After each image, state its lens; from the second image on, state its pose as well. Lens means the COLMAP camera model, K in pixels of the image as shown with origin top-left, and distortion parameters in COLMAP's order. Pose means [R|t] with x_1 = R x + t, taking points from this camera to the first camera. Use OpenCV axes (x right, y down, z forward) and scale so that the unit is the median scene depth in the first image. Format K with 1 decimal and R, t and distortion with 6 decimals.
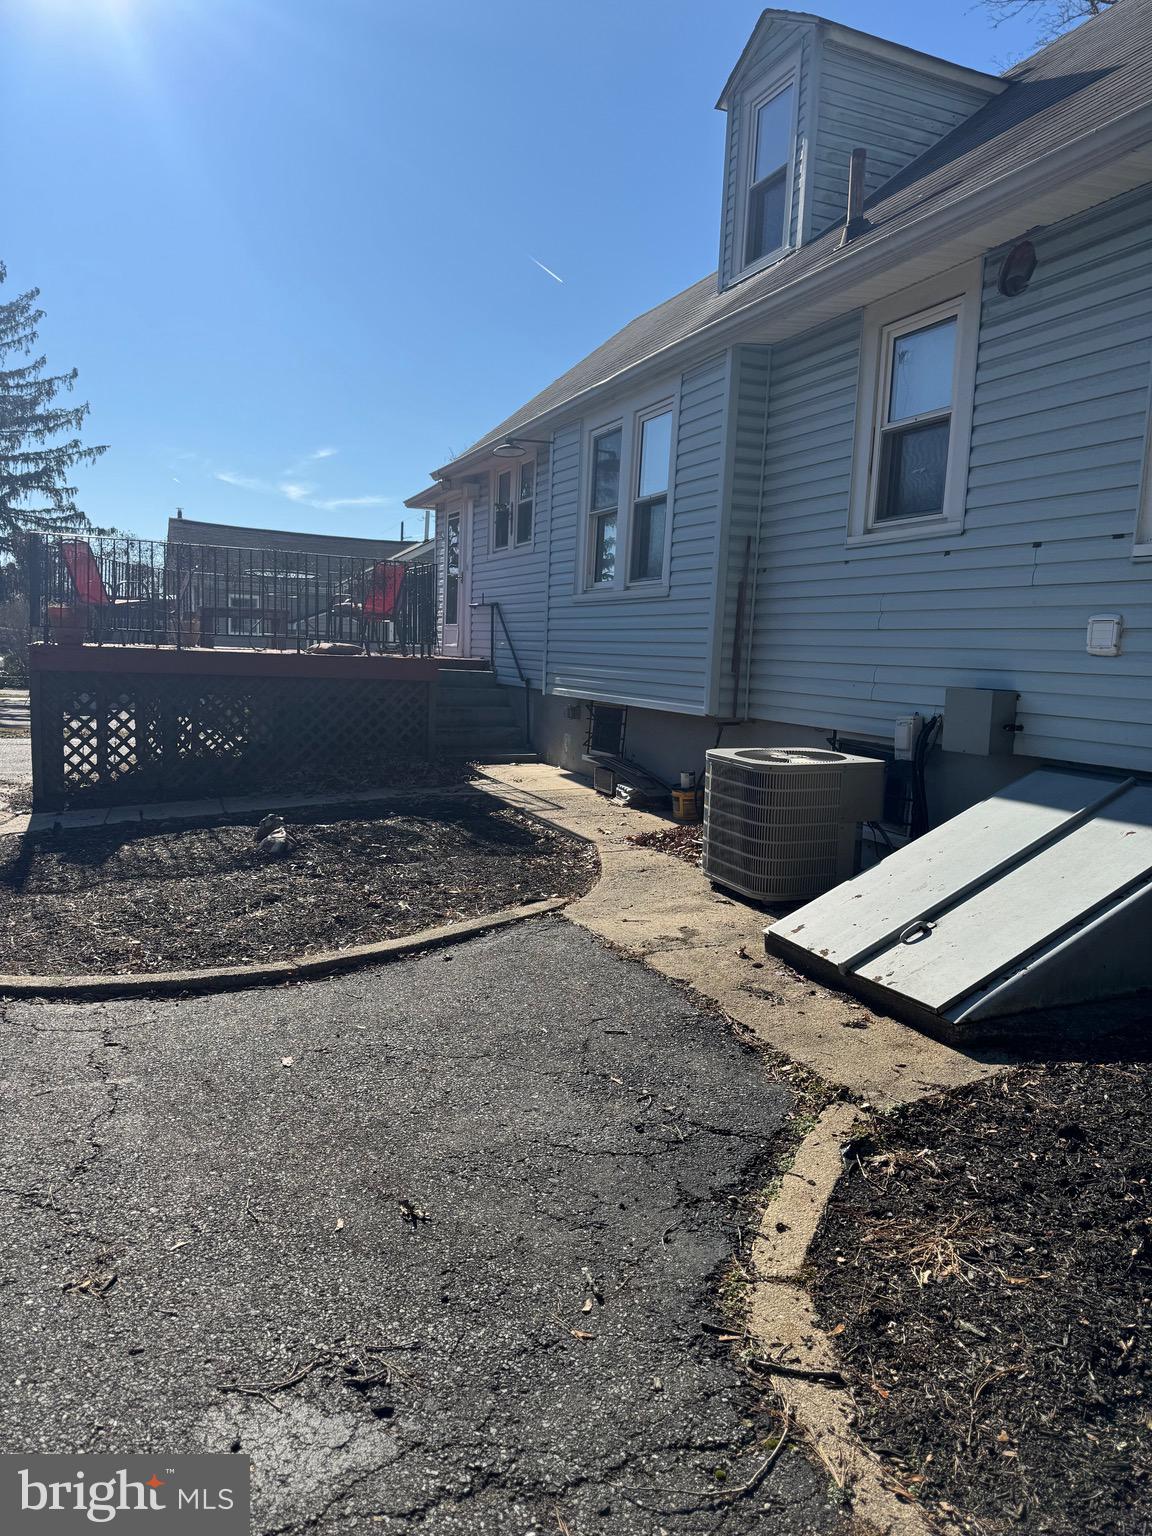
lens RADIAL K [[1078.8, 0, 570.3], [0, 1078.8, 768.7], [0, 0, 1]] dist [0.026474, -0.003722]
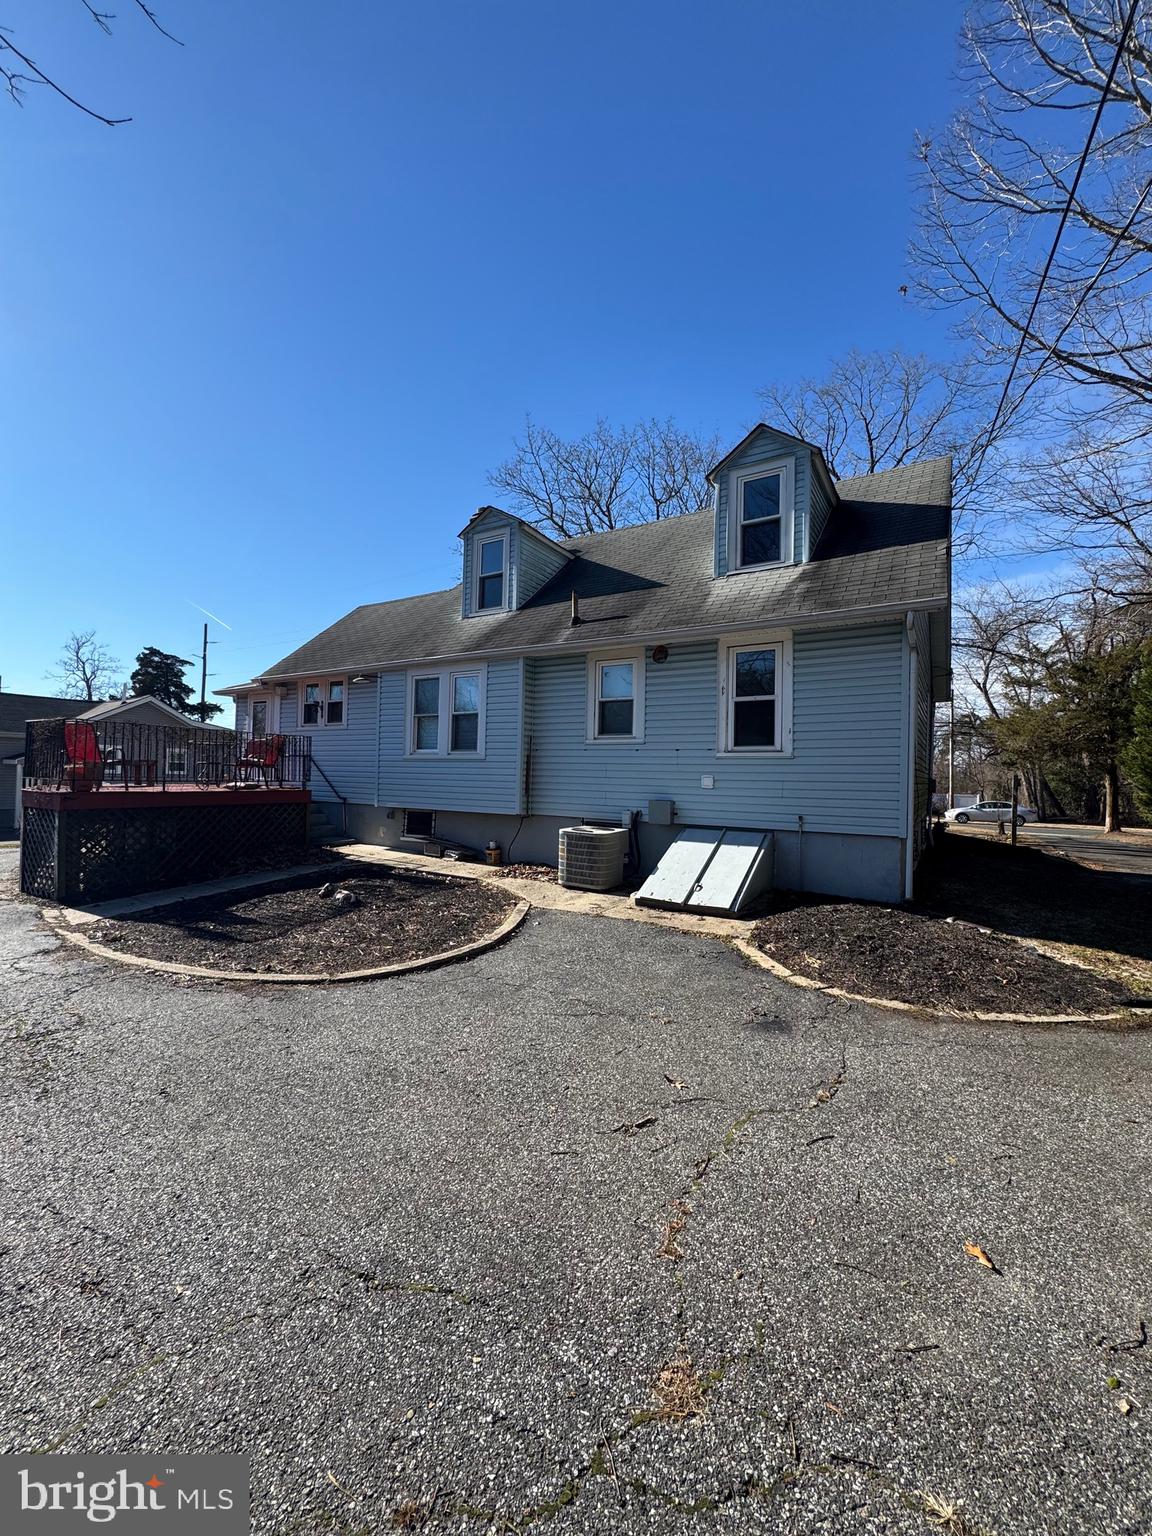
lens RADIAL K [[614.3, 0, 568.3], [0, 614.3, 764.7], [0, 0, 1]] dist [-0.004568, 0.000734]
pose [[0.811523, -0.012867, 0.584179, -0.636053], [0.075634, 0.993660, -0.083183, -0.045200], [-0.579405, 0.111689, 0.807351, -0.118846]]
